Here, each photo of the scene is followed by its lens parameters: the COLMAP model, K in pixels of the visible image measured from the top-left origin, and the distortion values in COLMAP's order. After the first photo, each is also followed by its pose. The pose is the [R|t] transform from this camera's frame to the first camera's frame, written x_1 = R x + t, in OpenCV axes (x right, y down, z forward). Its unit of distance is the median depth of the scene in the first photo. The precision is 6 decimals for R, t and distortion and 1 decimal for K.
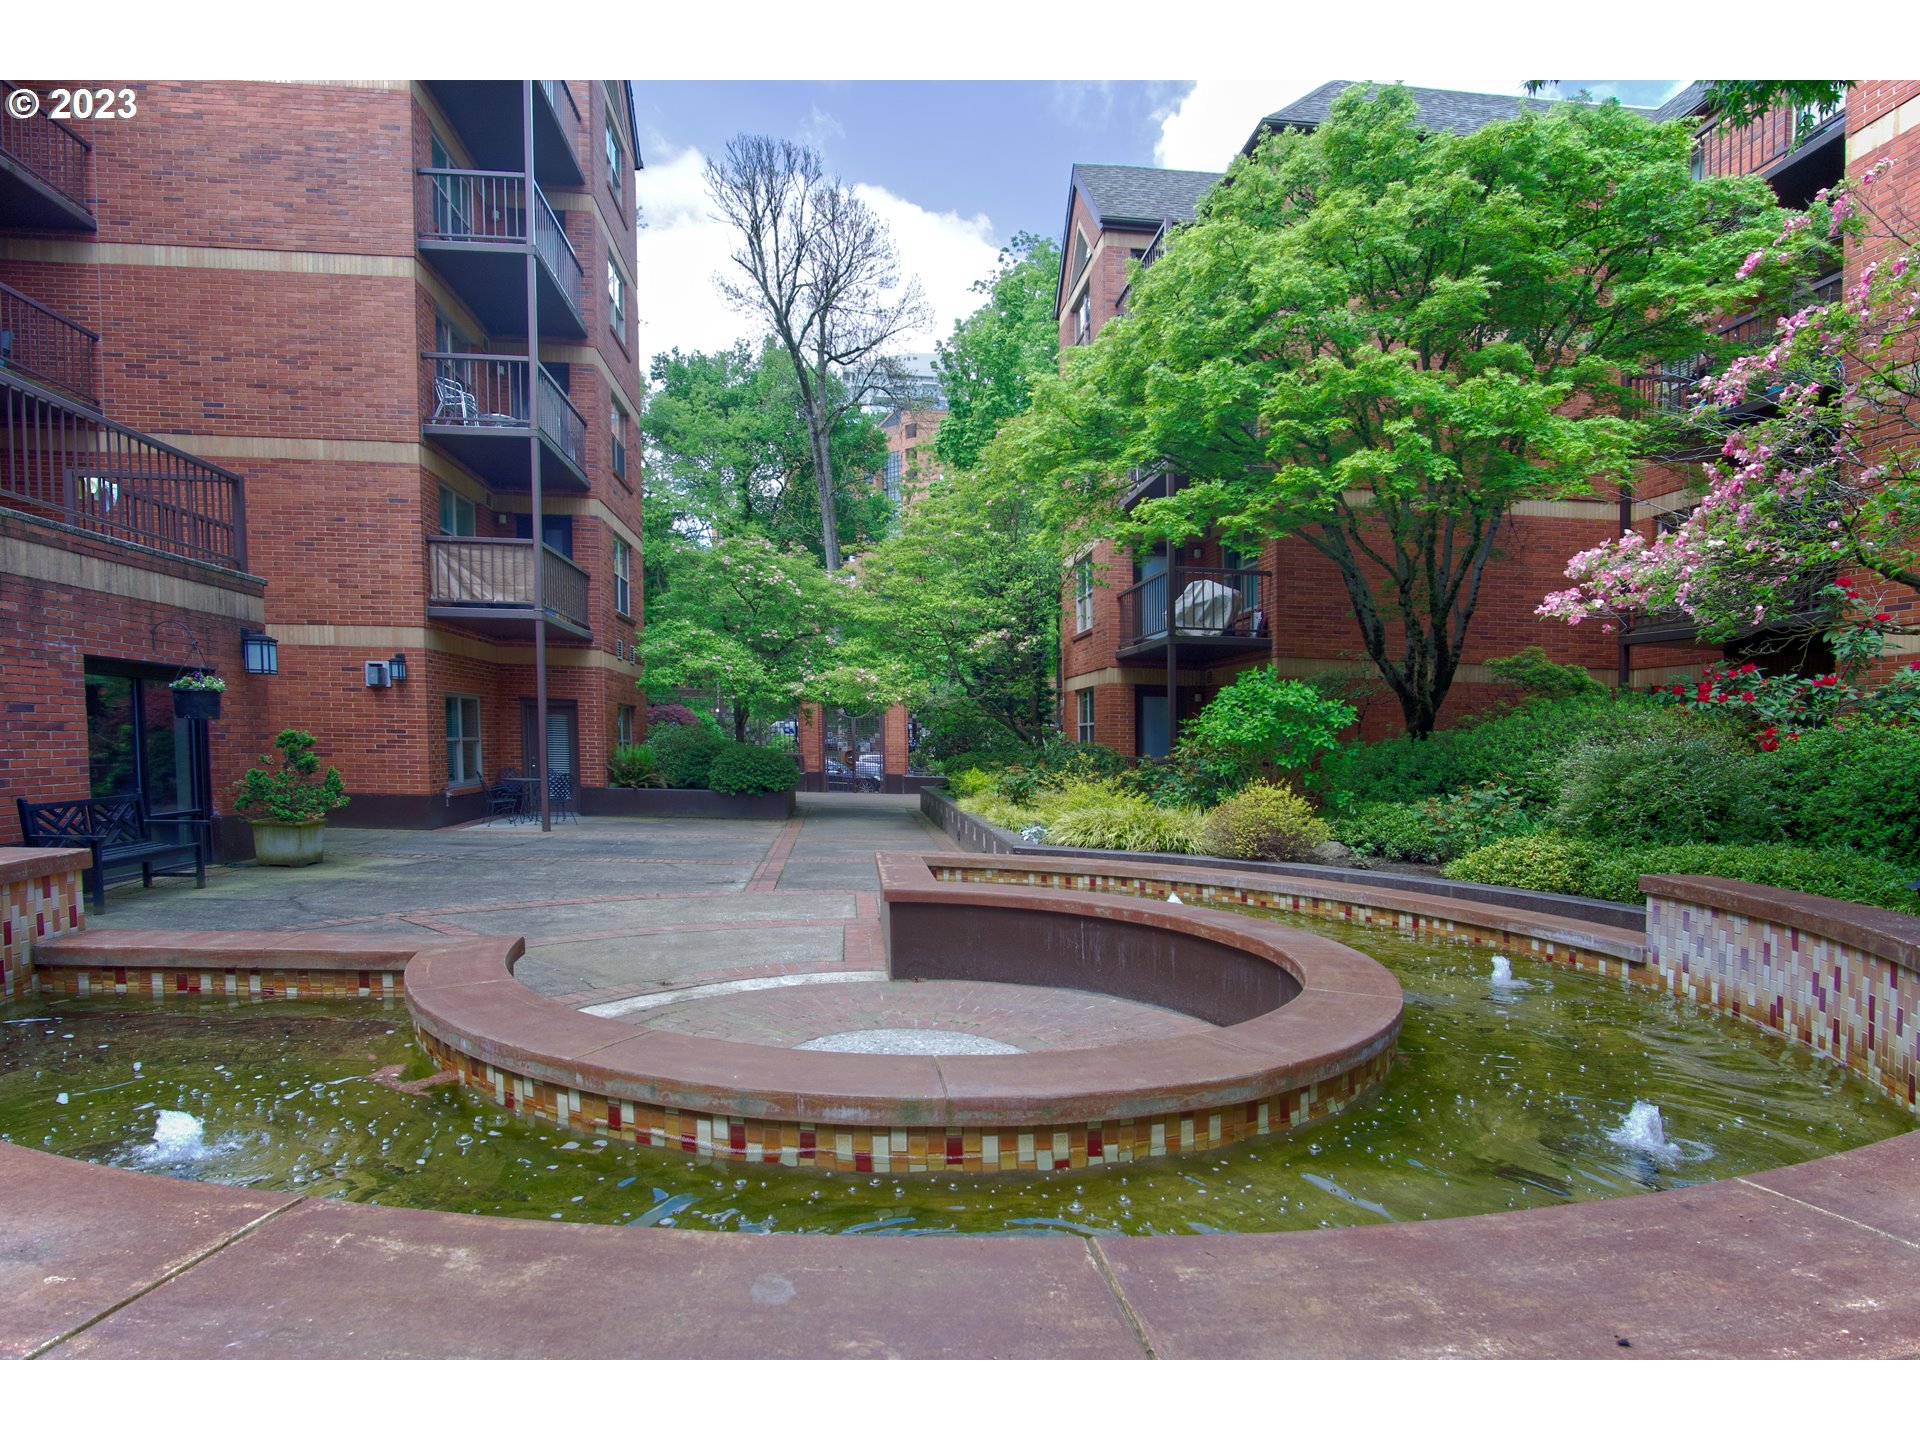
lens RADIAL K [[1078.4, 0, 960.0], [0, 1078.4, 720.0], [0, 0, 1]] dist [-0.025779, 0.001076]
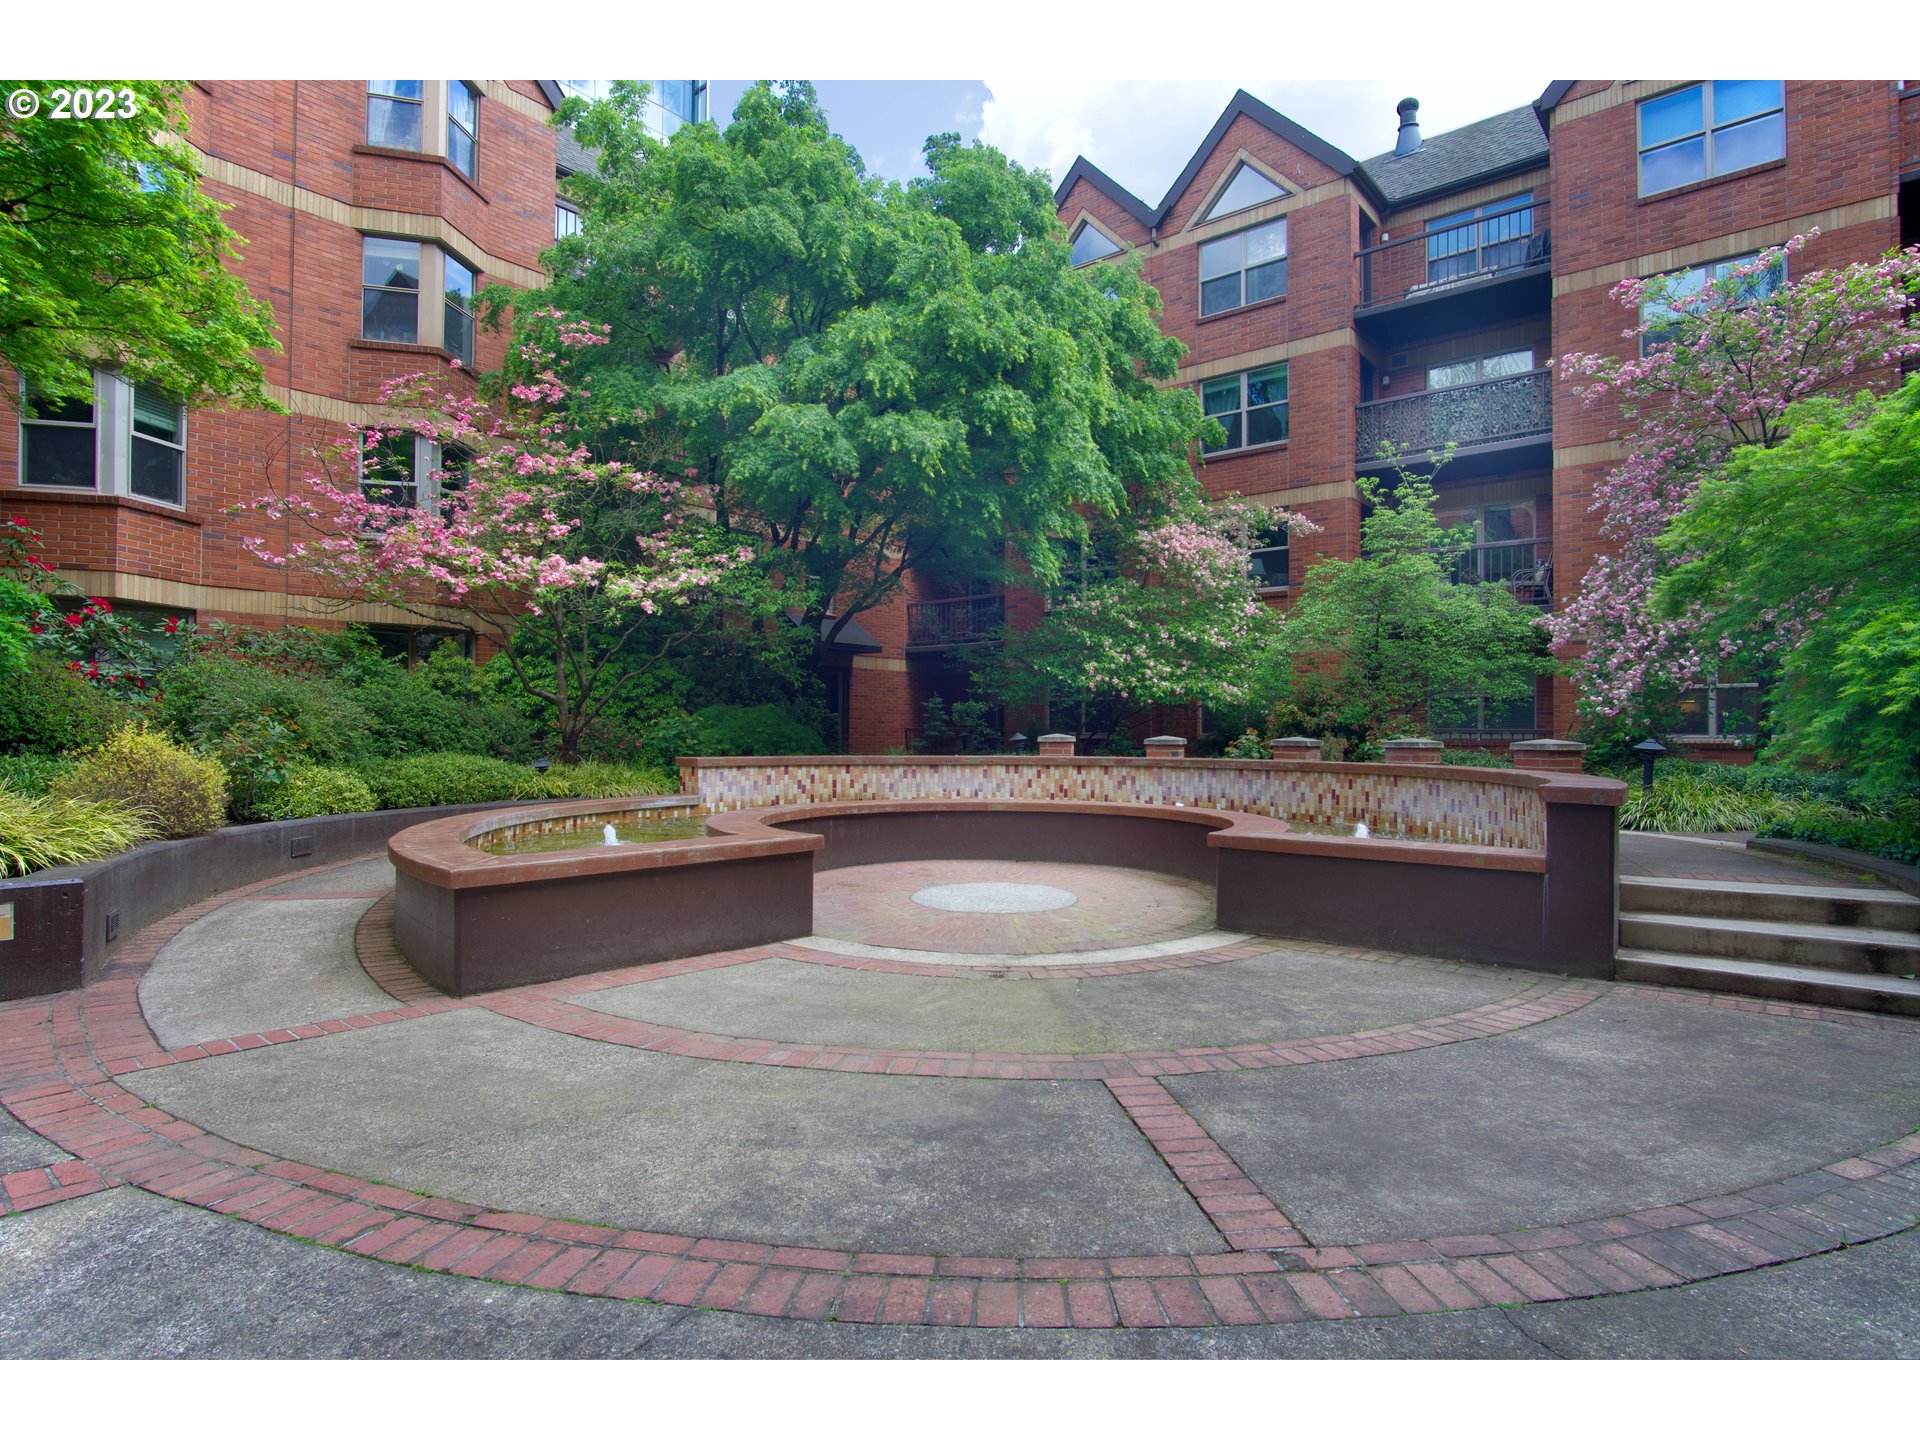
lens RADIAL K [[1078.4, 0, 960.0], [0, 1078.4, 720.0], [0, 0, 1]] dist [-0.025779, 0.001076]
pose [[-0.701210, -0.007099, 0.712920, -1.224485], [-0.021933, 0.999692, -0.011618, 0.106377], [-0.712618, -0.023784, -0.701149, 2.365311]]
